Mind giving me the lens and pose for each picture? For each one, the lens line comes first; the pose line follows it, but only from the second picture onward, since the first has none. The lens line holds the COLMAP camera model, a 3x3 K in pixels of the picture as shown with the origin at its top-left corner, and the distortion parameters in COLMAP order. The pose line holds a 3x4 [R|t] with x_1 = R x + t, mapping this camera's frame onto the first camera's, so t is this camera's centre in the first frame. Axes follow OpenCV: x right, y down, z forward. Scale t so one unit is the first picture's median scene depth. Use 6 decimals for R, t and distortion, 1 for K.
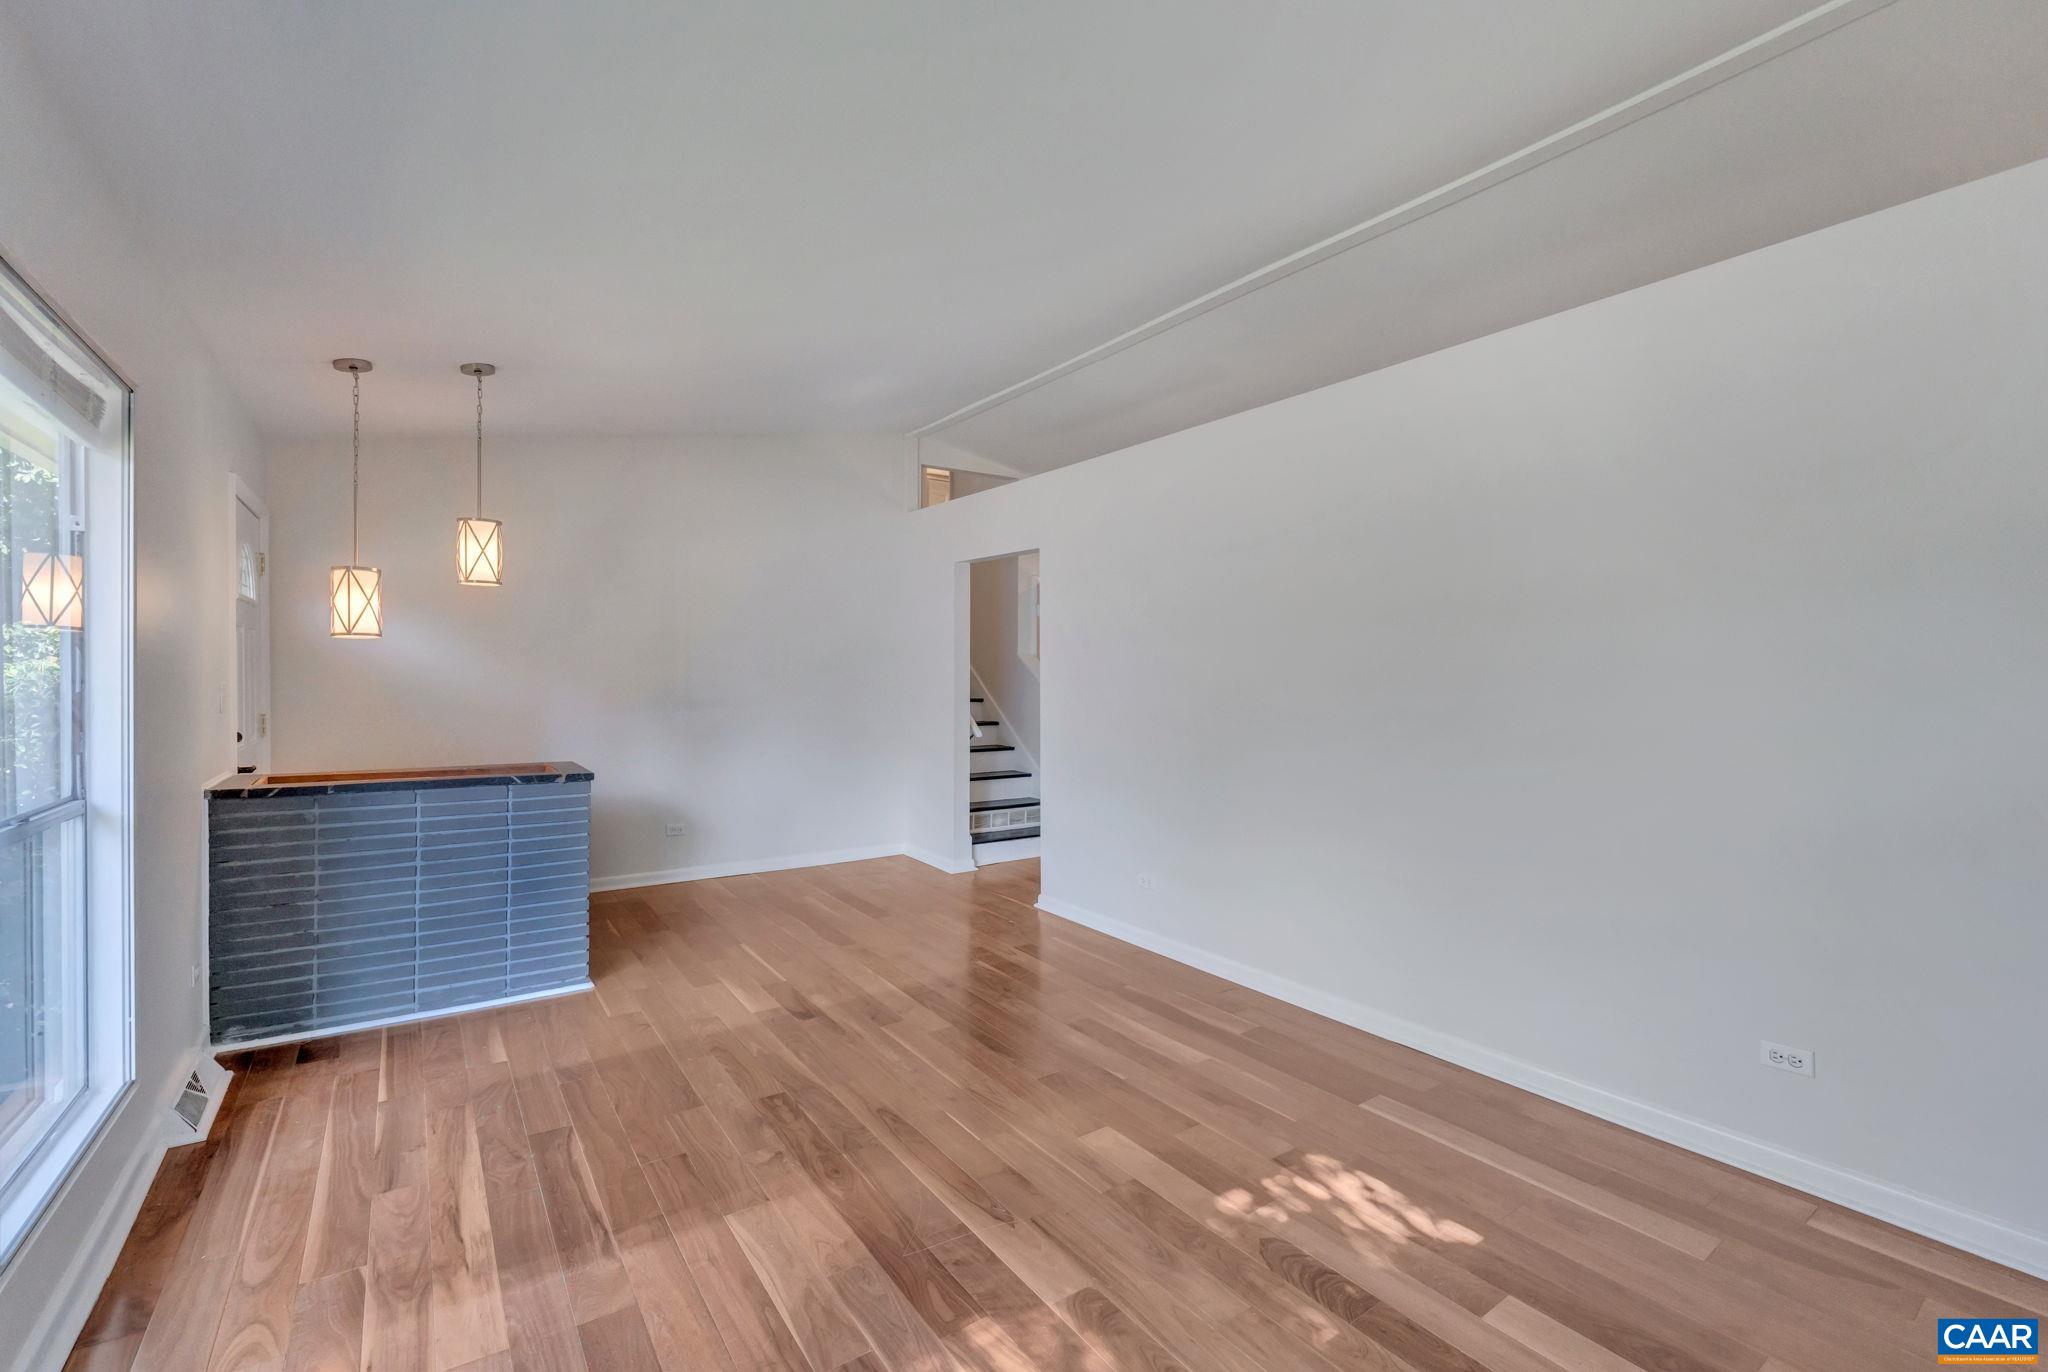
lens RADIAL K [[875.1, 0, 1019.3], [0, 875.1, 681.4], [0, 0, 1]] dist [-0.002770, -0.002976]
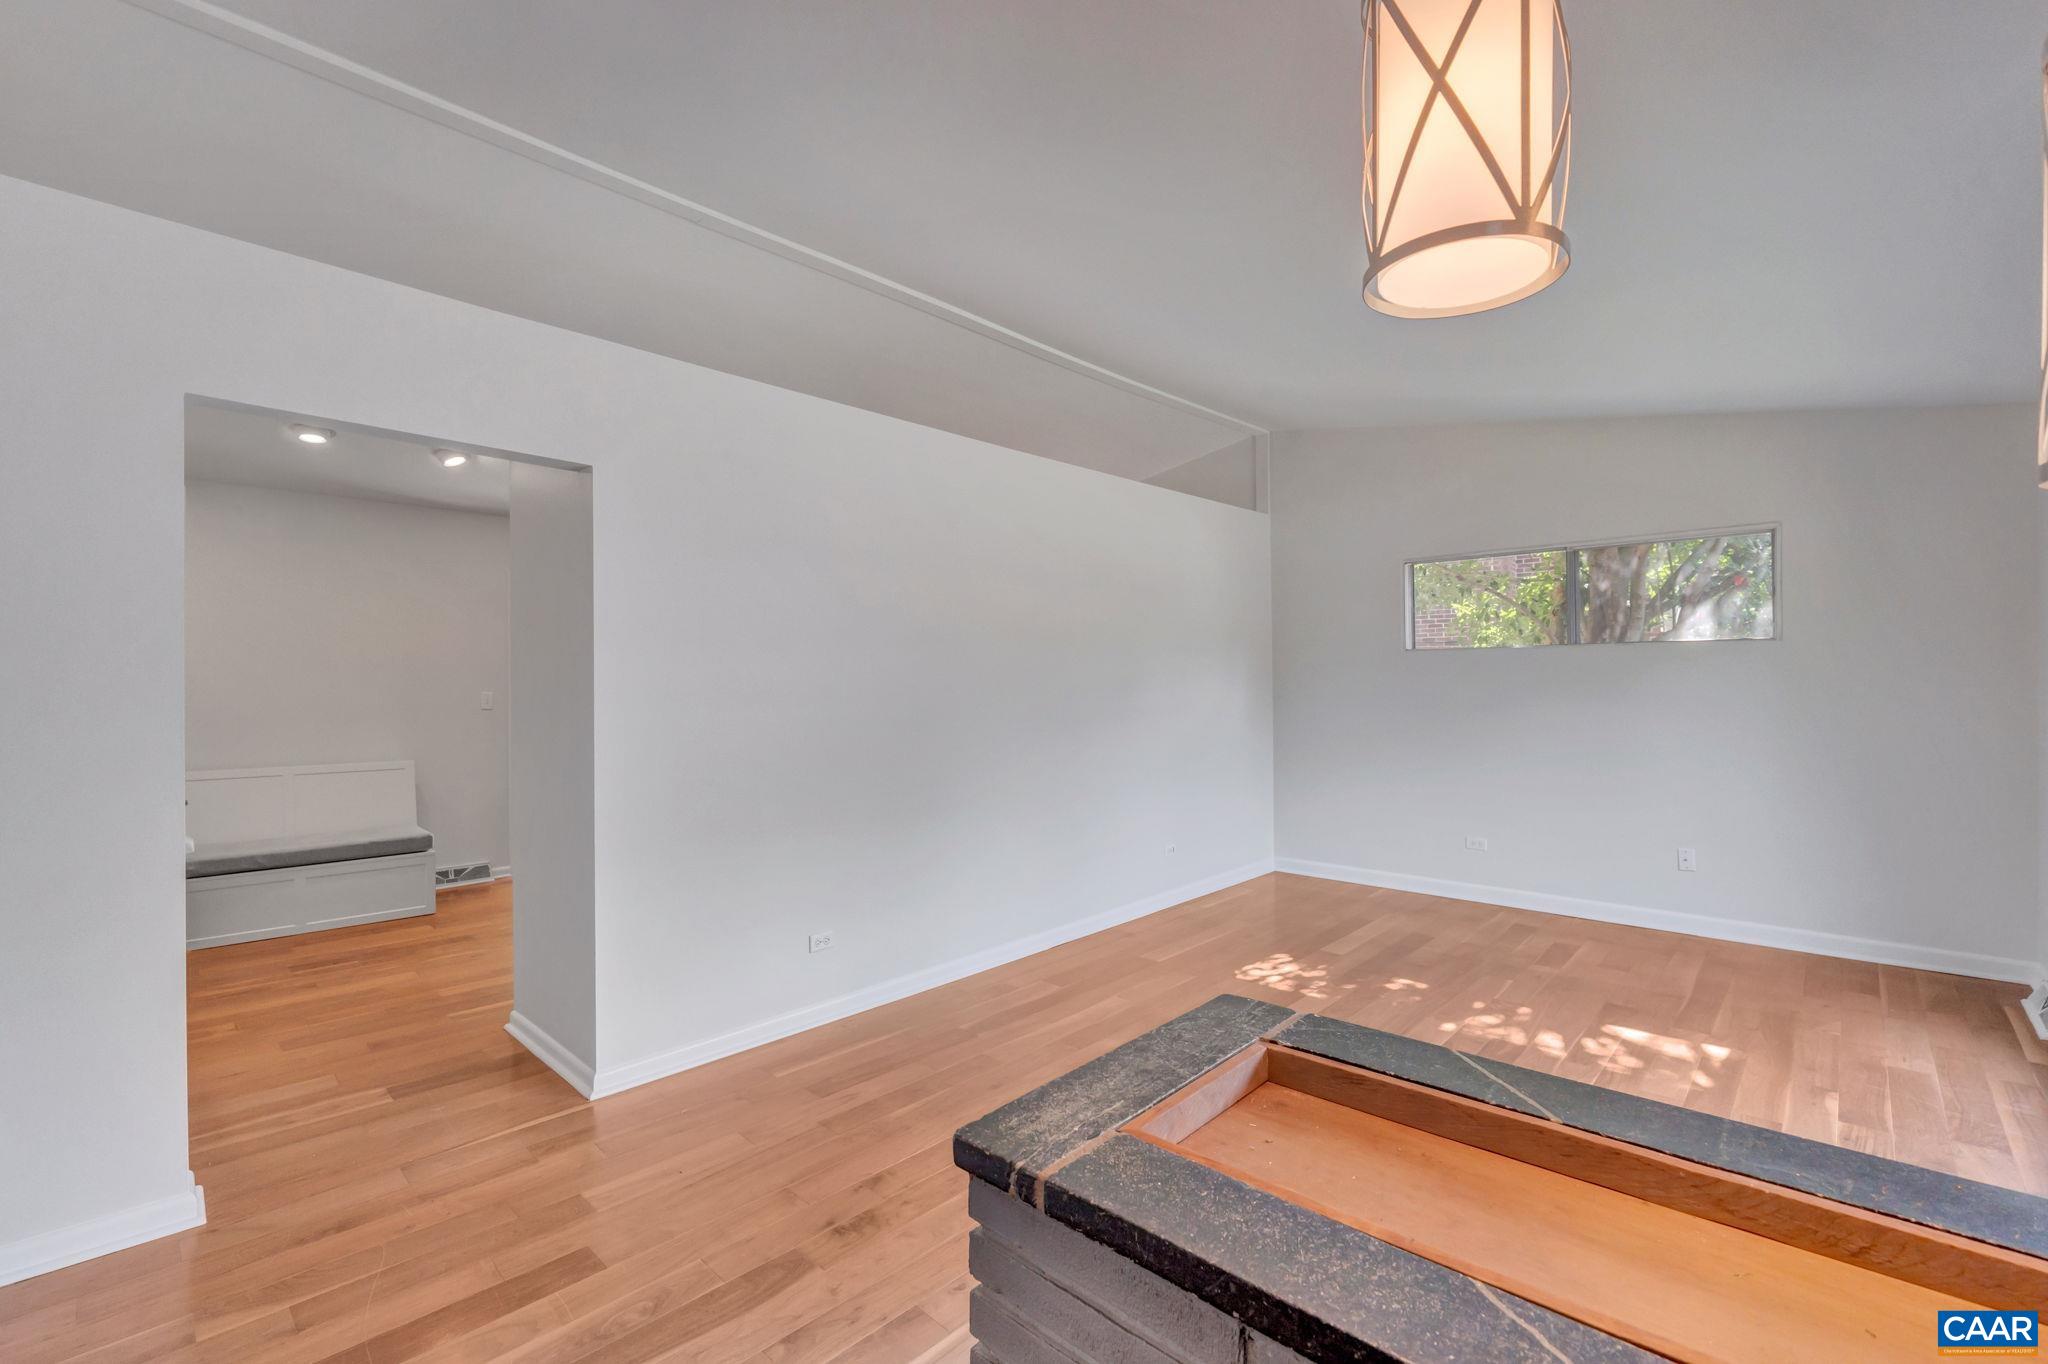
lens RADIAL K [[875.1, 0, 996.4], [0, 875.1, 687.5], [0, 0, 1]] dist [-0.002770, -0.002976]
pose [[-0.176706, -0.005365, 0.984249, -0.961658], [0.016090, 0.999836, 0.008338, -0.014075], [-0.984132, 0.017310, -0.176591, 1.389002]]
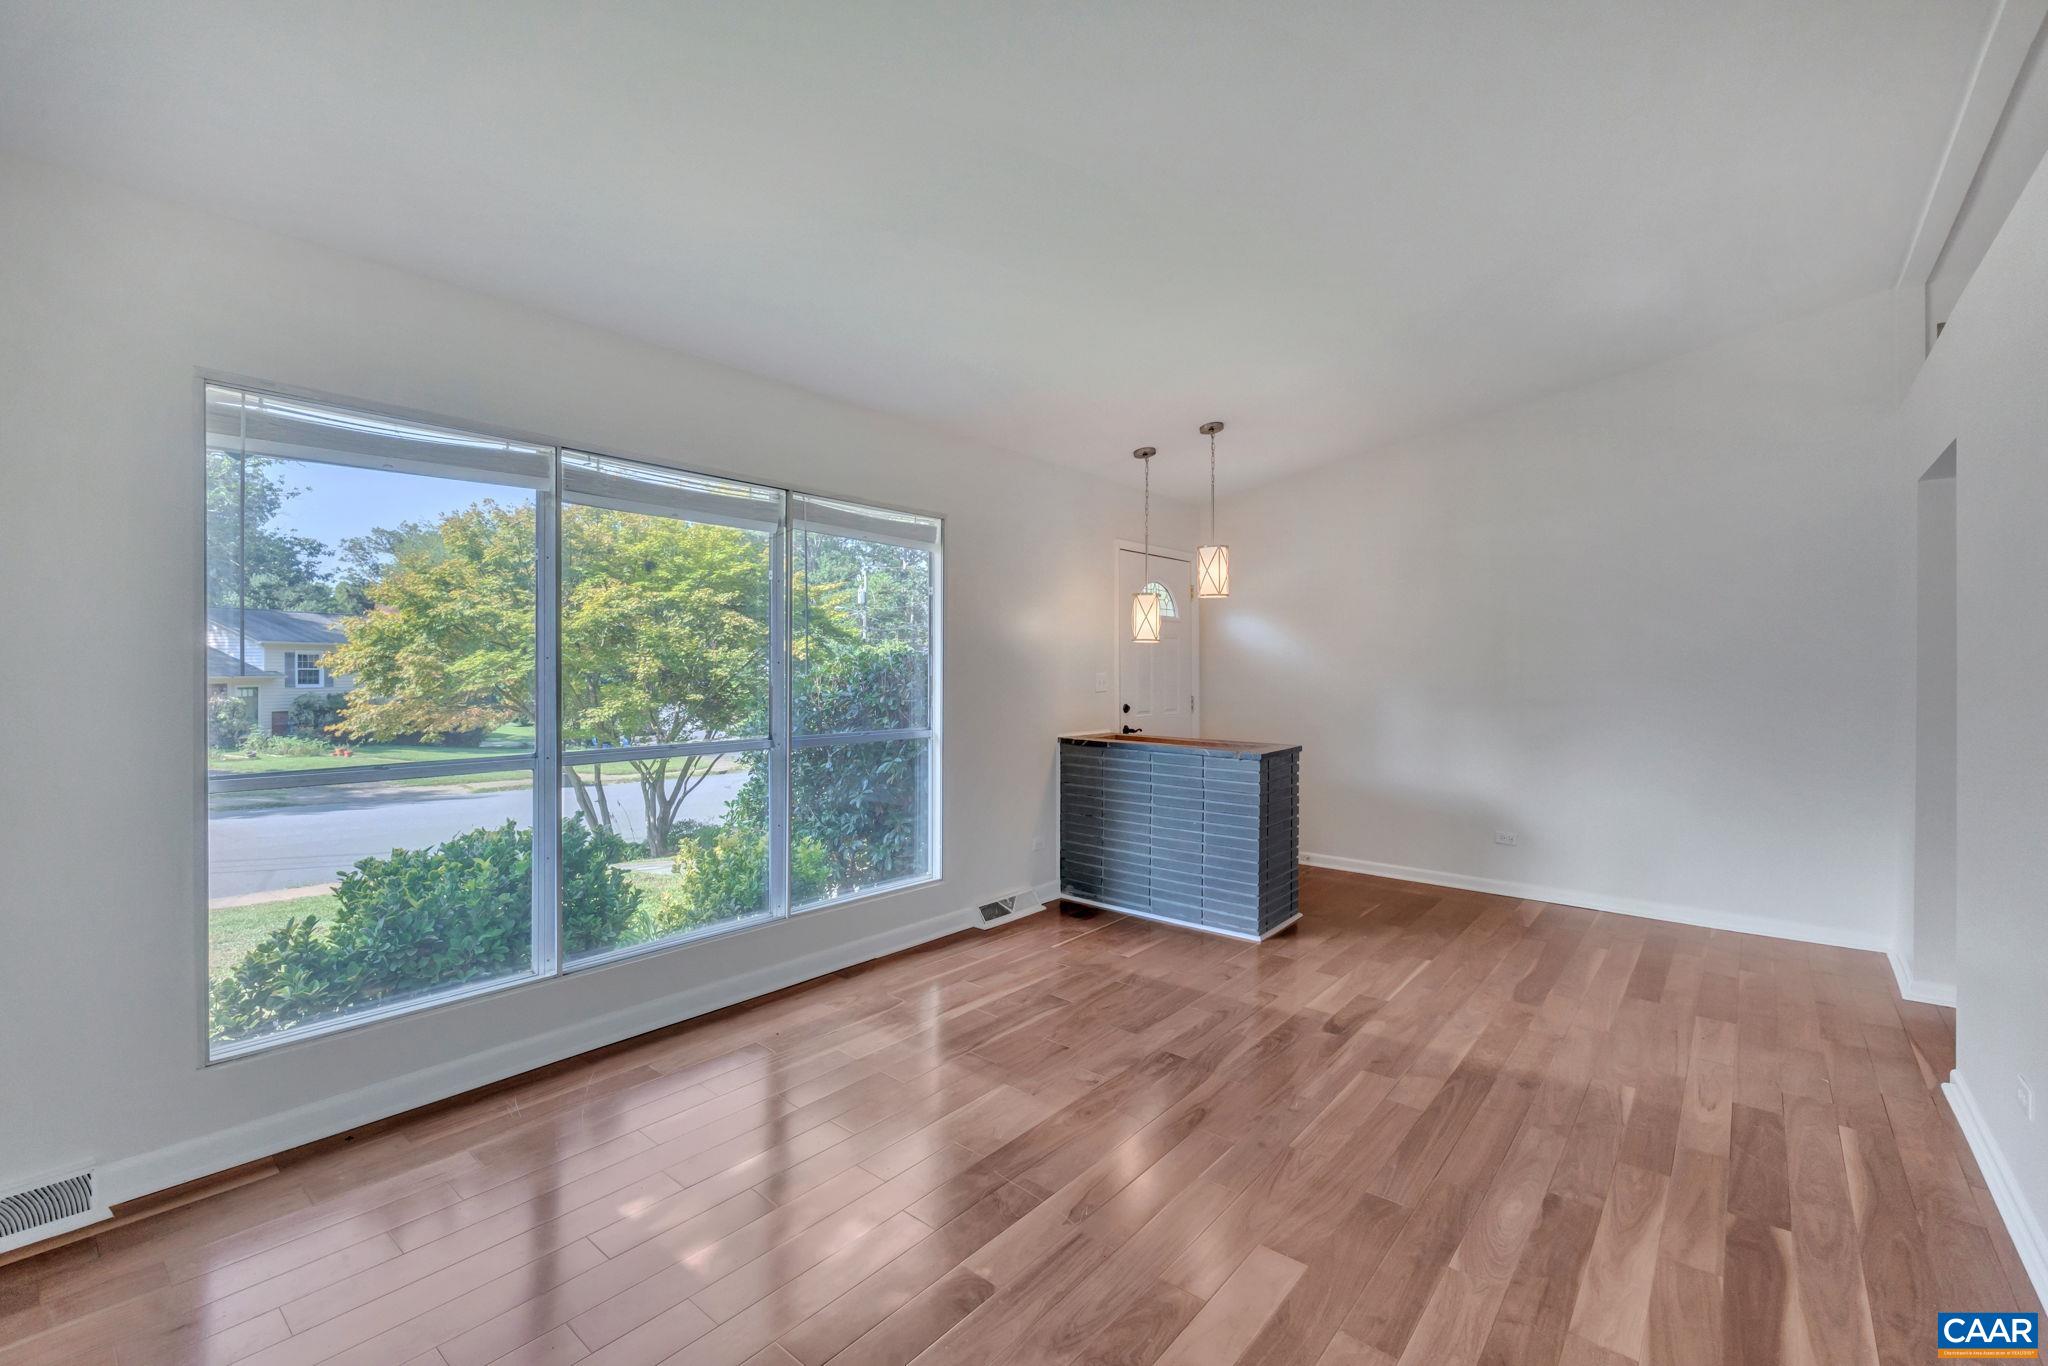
lens RADIAL K [[875.1, 0, 1020.0], [0, 875.1, 677.1], [0, 0, 1]] dist [-0.002770, -0.002976]
pose [[0.257357, 0.006779, -0.966293, 0.651724], [-0.009349, 0.999946, 0.004525, 0.002285], [0.966271, 0.007870, 0.257407, 0.487350]]
